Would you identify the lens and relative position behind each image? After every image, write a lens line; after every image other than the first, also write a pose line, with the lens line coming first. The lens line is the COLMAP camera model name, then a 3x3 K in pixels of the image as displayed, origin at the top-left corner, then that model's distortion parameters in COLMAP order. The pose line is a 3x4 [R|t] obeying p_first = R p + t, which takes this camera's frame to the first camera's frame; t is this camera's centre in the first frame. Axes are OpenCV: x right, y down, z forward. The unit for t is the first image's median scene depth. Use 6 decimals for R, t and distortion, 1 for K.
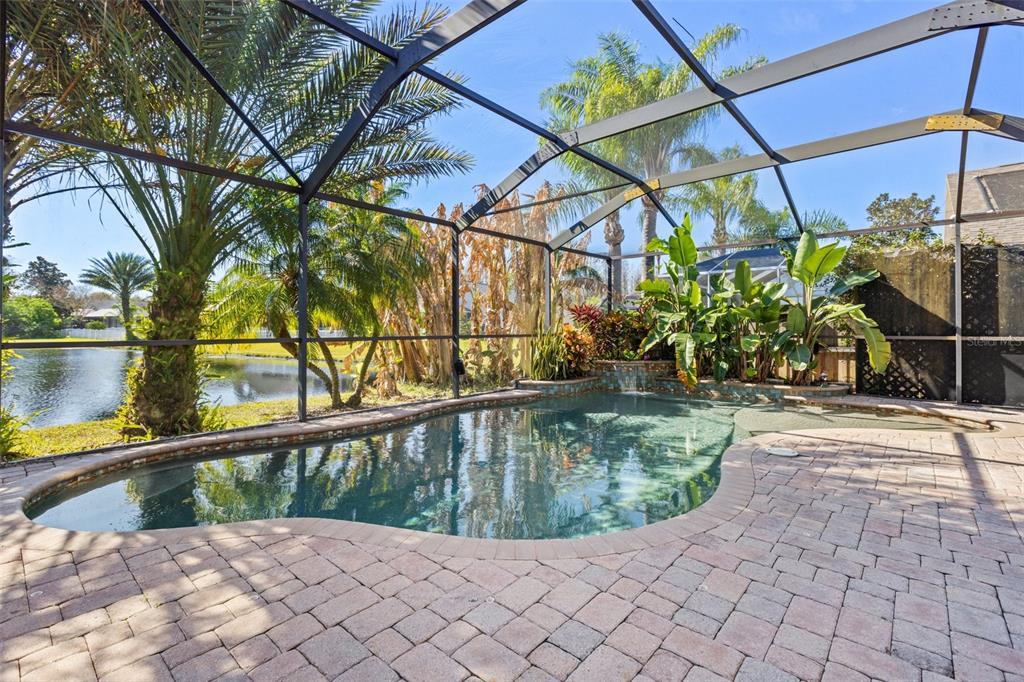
lens RADIAL K [[461.3, 0, 512.0], [0, 461.3, 341.0], [0, 0, 1]] dist [-0.001811, -0.000003]
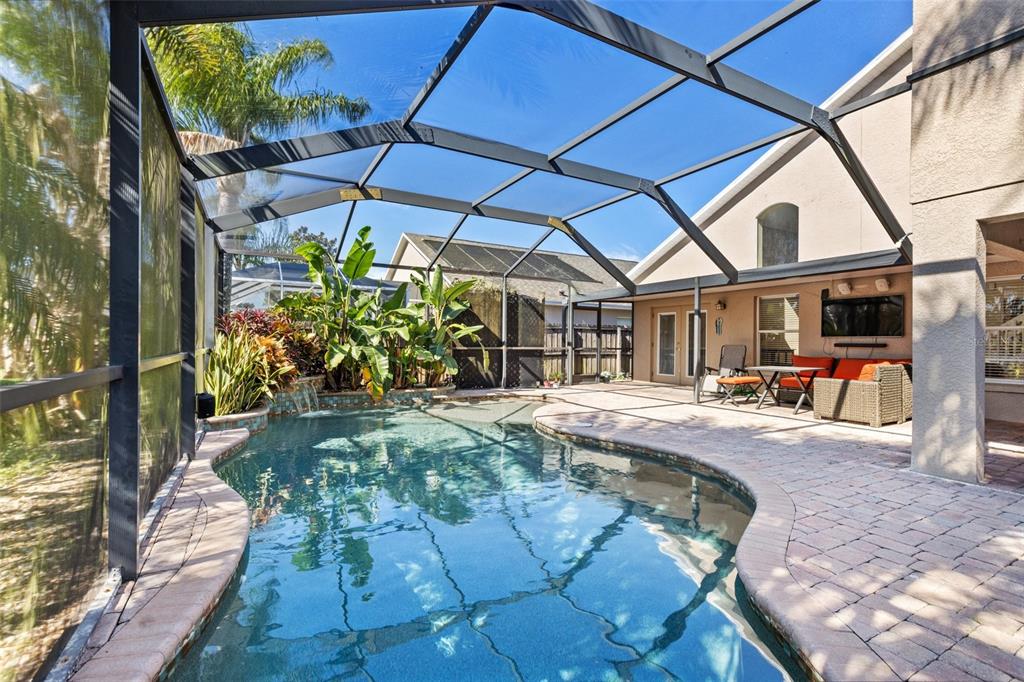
lens RADIAL K [[461.3, 0, 512.0], [0, 461.3, 341.0], [0, 0, 1]] dist [-0.001811, -0.000003]
pose [[0.332693, 0.003876, 0.943027, -0.571093], [0.018701, 0.999768, -0.010707, -0.012746], [-0.942850, 0.021198, 0.332543, 0.446661]]
